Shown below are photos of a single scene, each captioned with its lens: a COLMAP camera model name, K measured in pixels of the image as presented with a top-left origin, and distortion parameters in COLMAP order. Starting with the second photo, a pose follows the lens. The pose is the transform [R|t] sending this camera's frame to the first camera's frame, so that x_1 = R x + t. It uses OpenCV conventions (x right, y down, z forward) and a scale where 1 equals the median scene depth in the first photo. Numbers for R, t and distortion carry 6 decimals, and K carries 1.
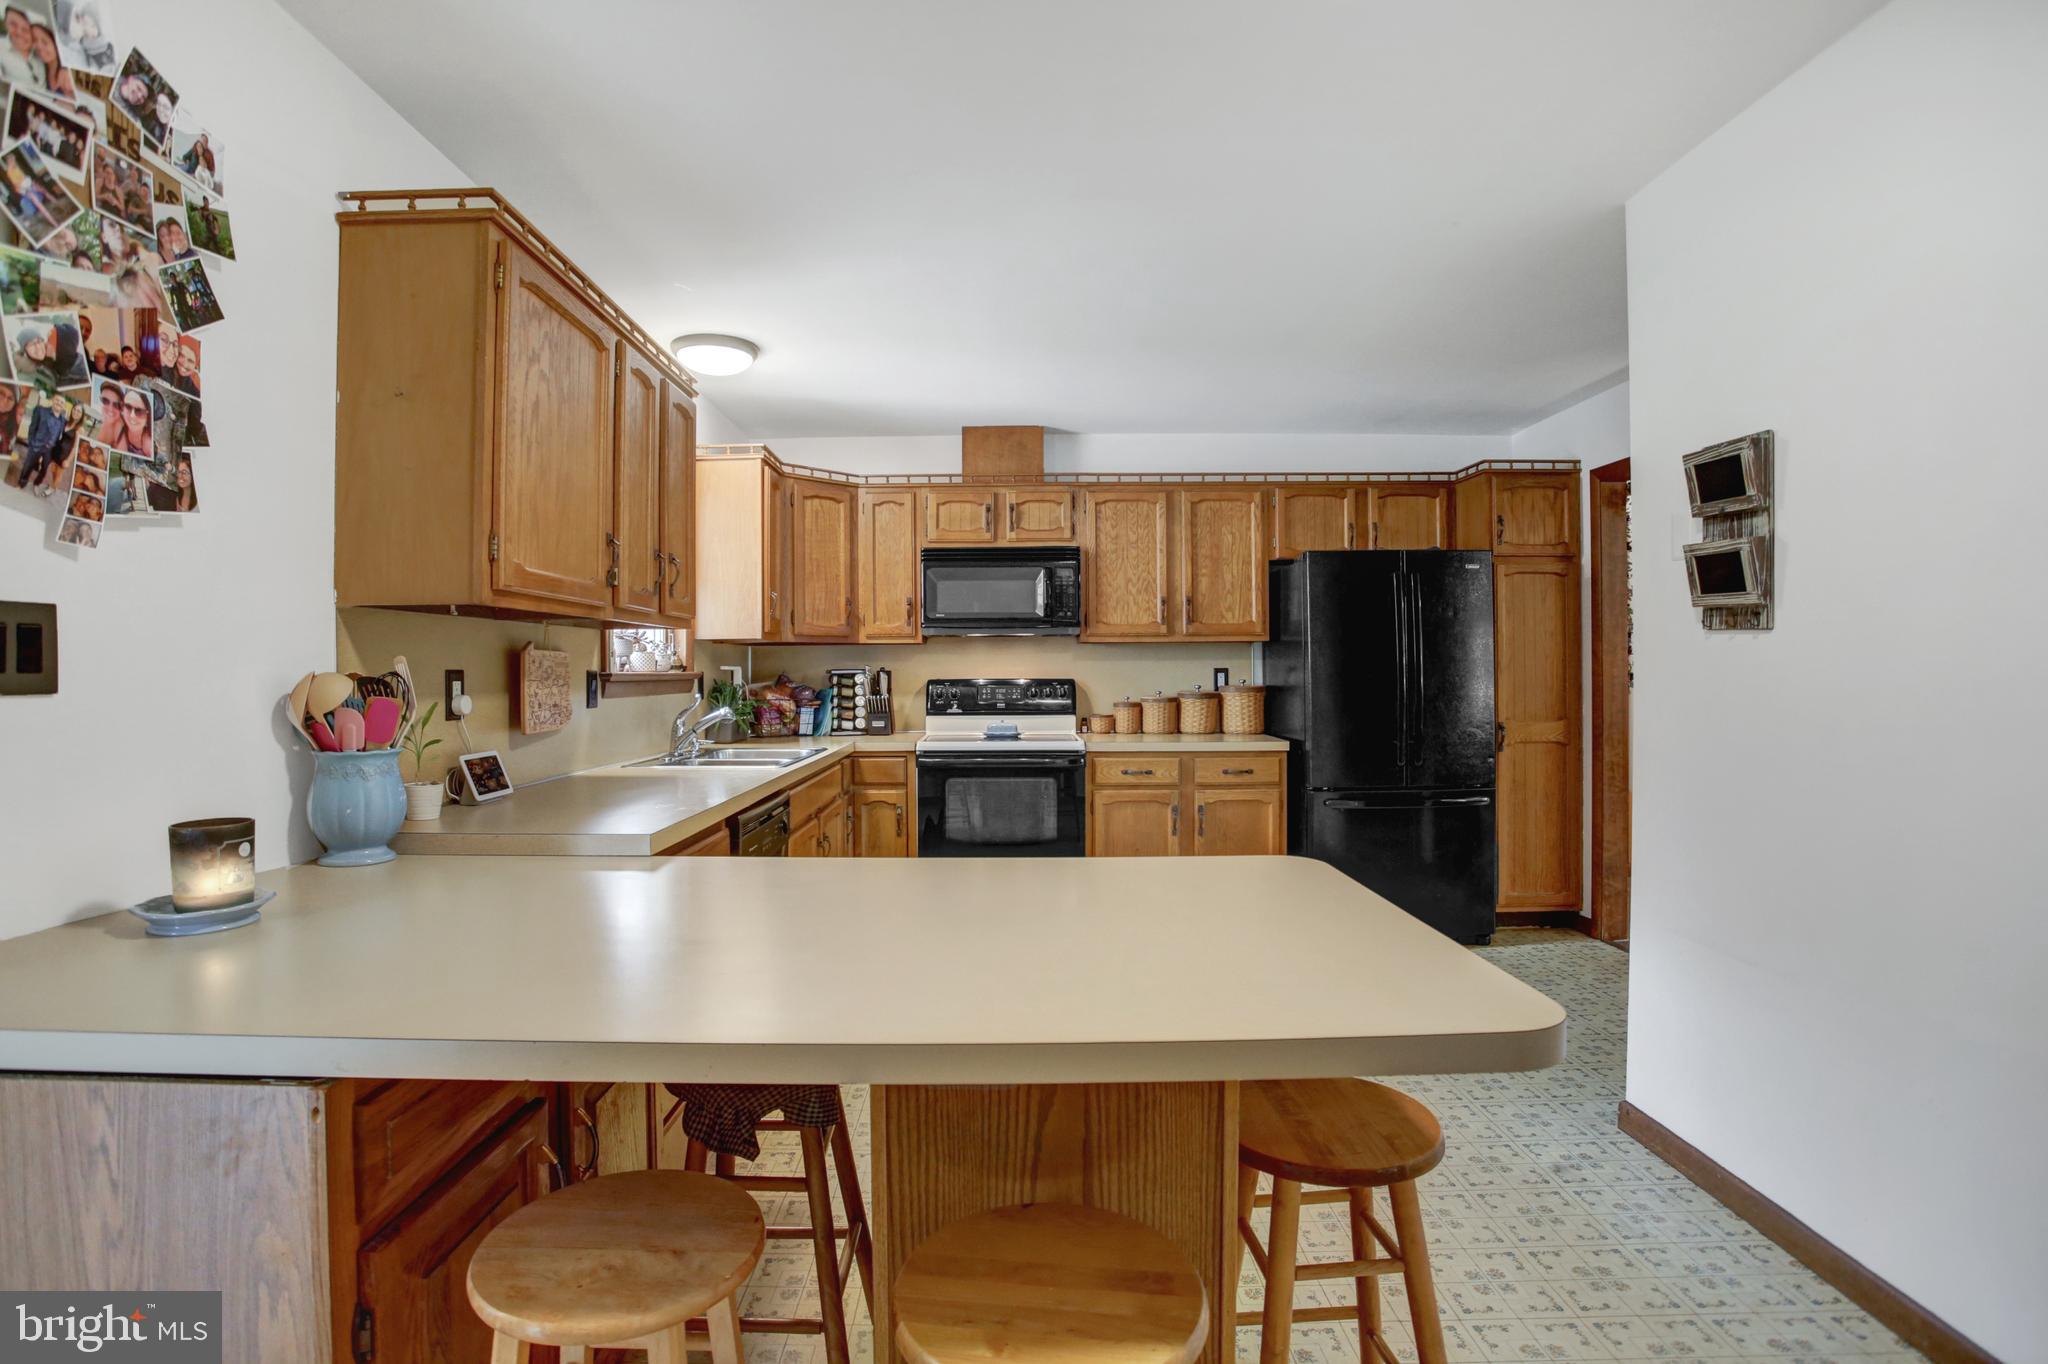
lens RADIAL K [[982.1, 0, 1001.0], [0, 982.1, 672.2], [0, 0, 1]] dist [-0.080555, 0.030648]
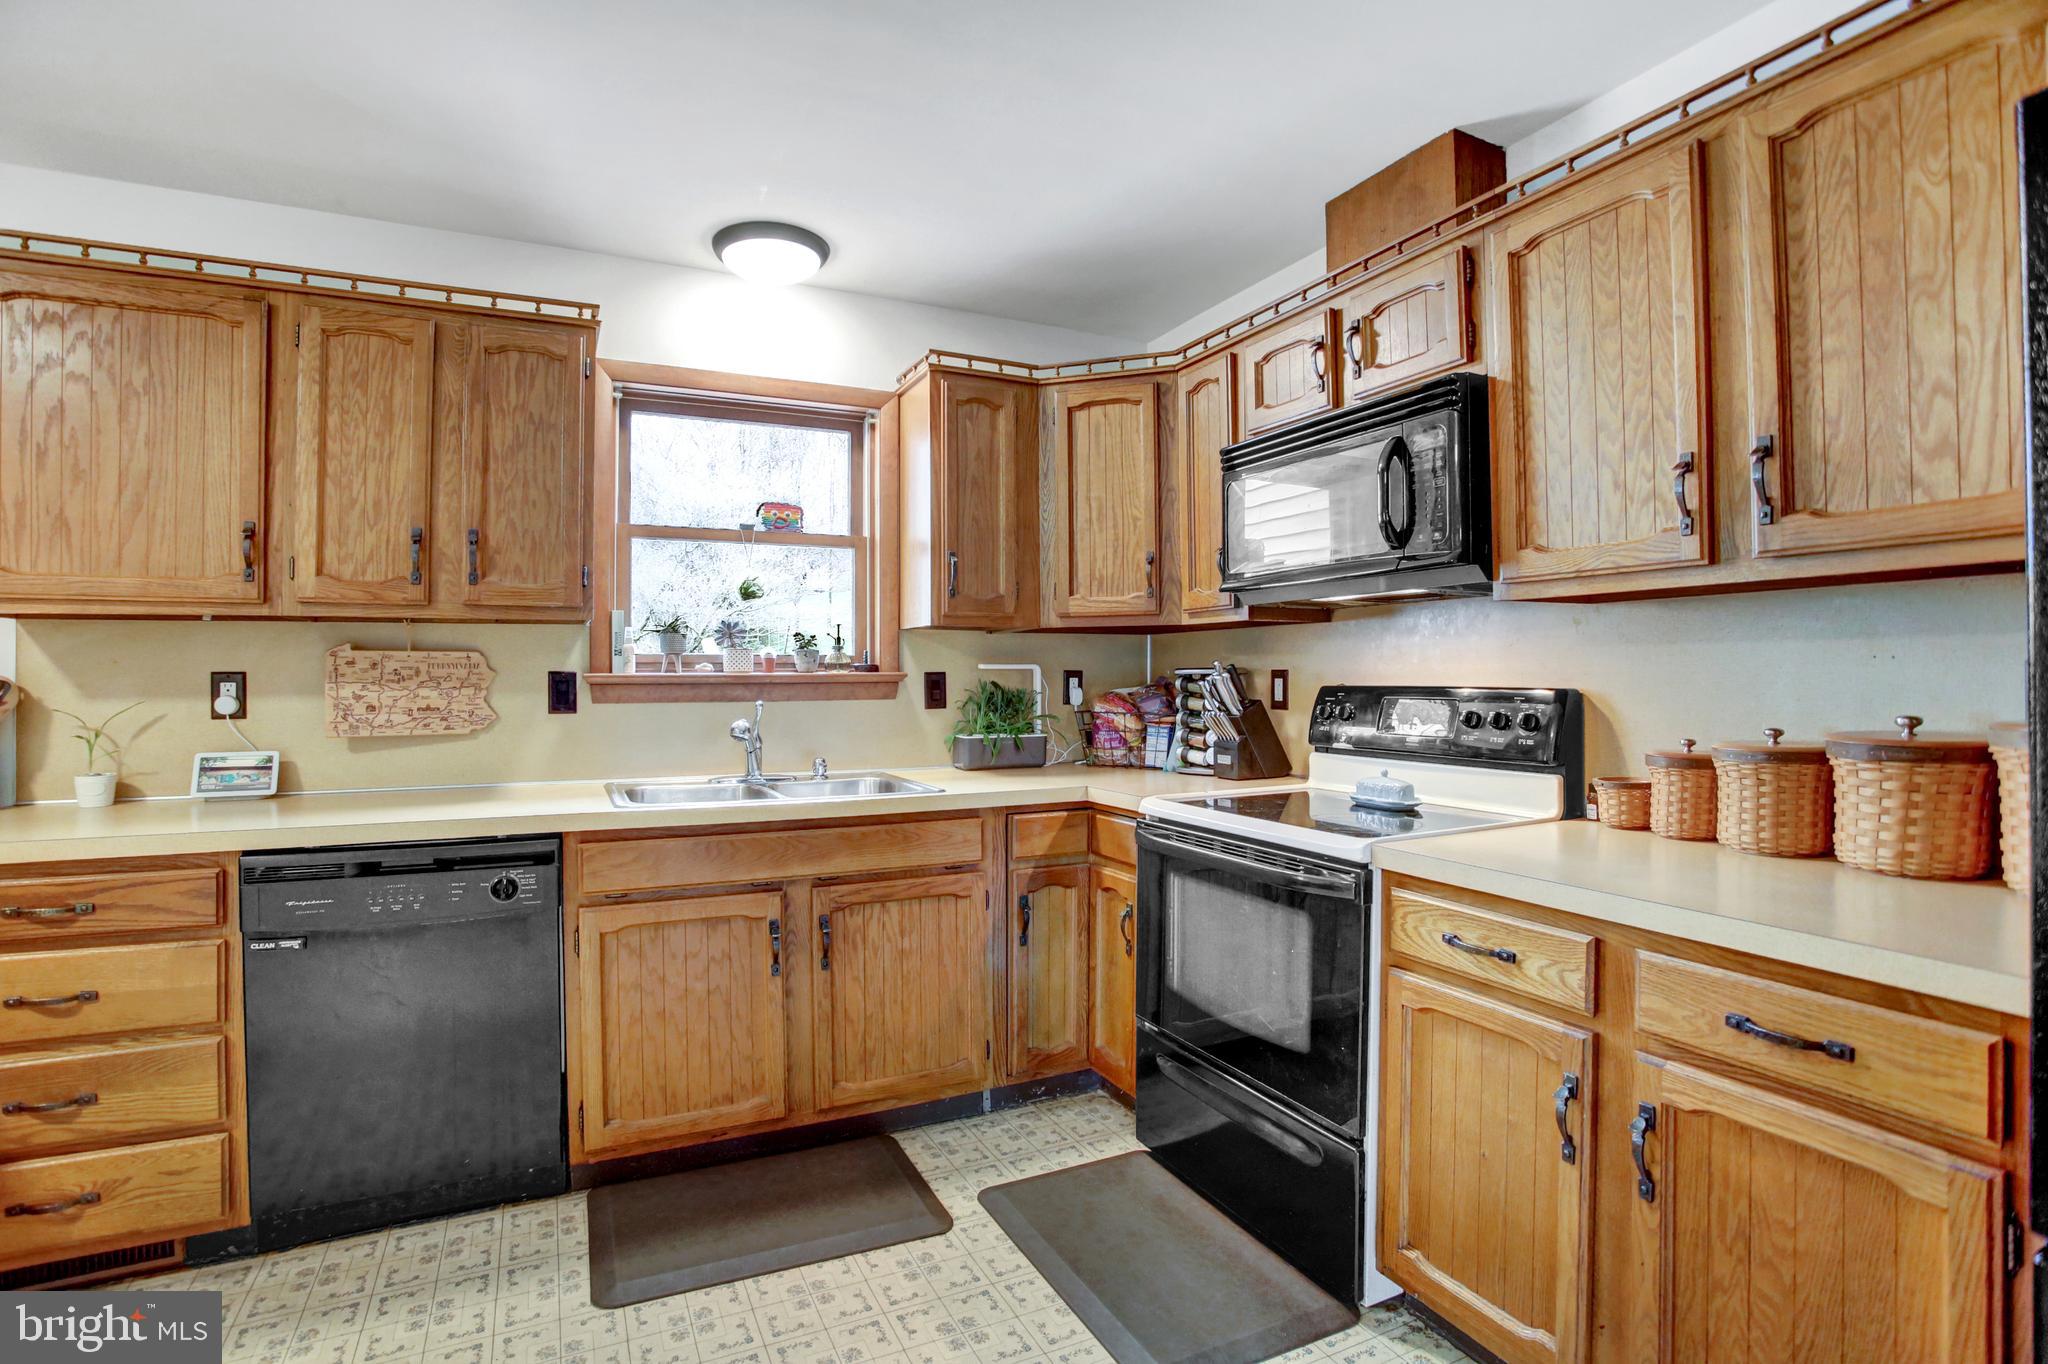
lens RADIAL K [[982.1, 0, 1001.0], [0, 982.1, 672.2], [0, 0, 1]] dist [-0.080555, 0.030648]
pose [[0.428357, 0.001441, -0.903609, 0.378447], [0.001040, 0.999997, 0.002088, -0.001705], [0.903609, -0.001834, 0.428354, 0.675494]]
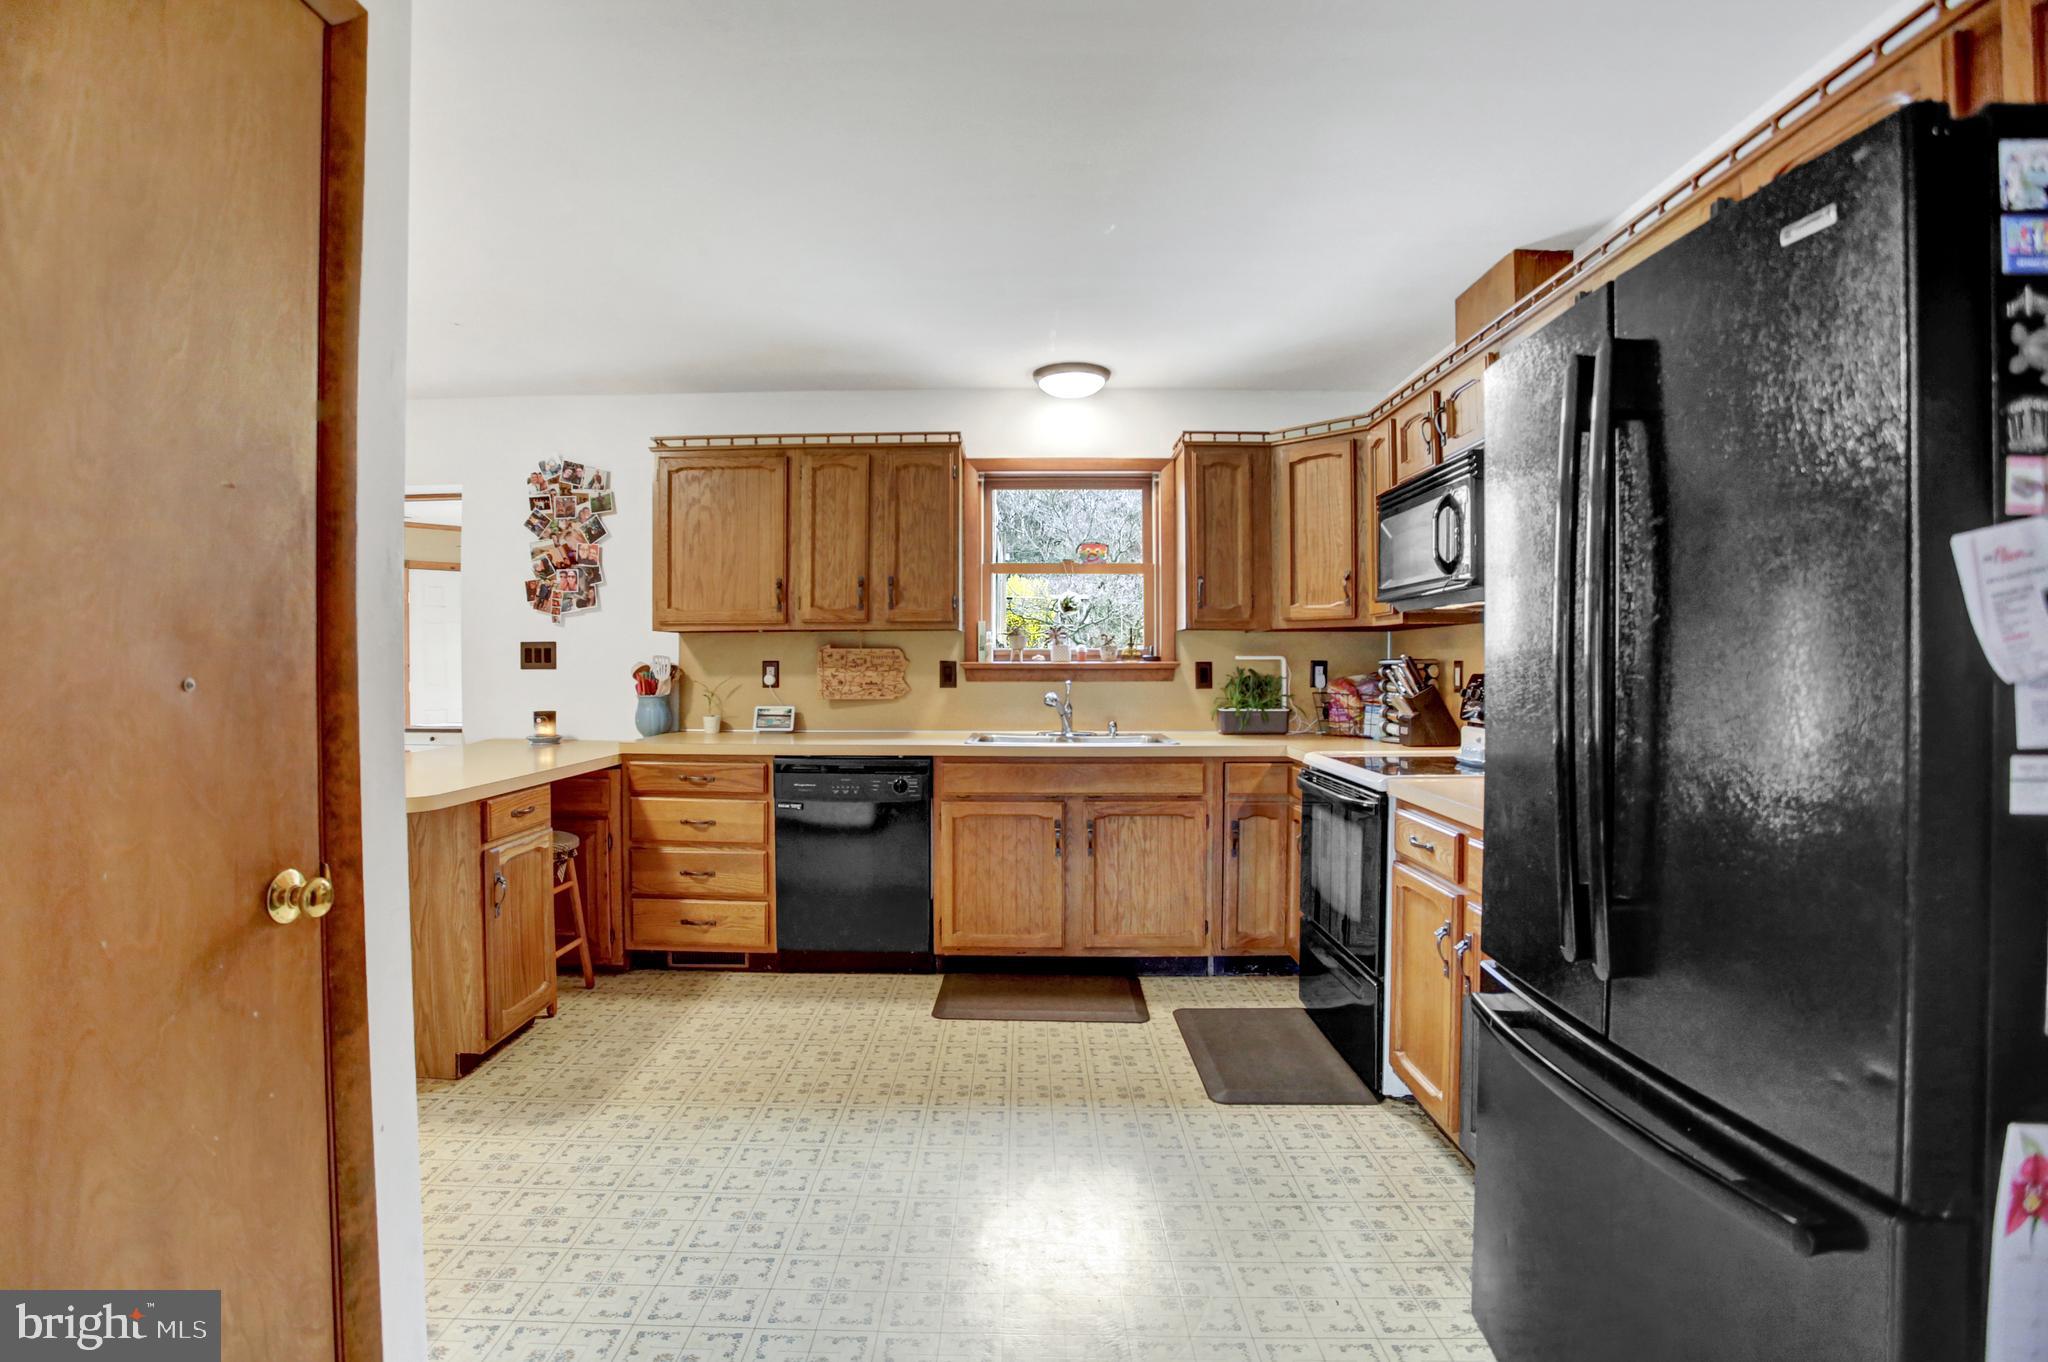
lens RADIAL K [[982.1, 0, 1001.0], [0, 982.1, 671.2], [0, 0, 1]] dist [-0.080555, 0.030648]
pose [[-0.020322, 0.012506, -0.999715, 0.681054], [0.000020, 0.999922, 0.012508, -0.003194], [0.999793, 0.000234, -0.020321, 0.758920]]
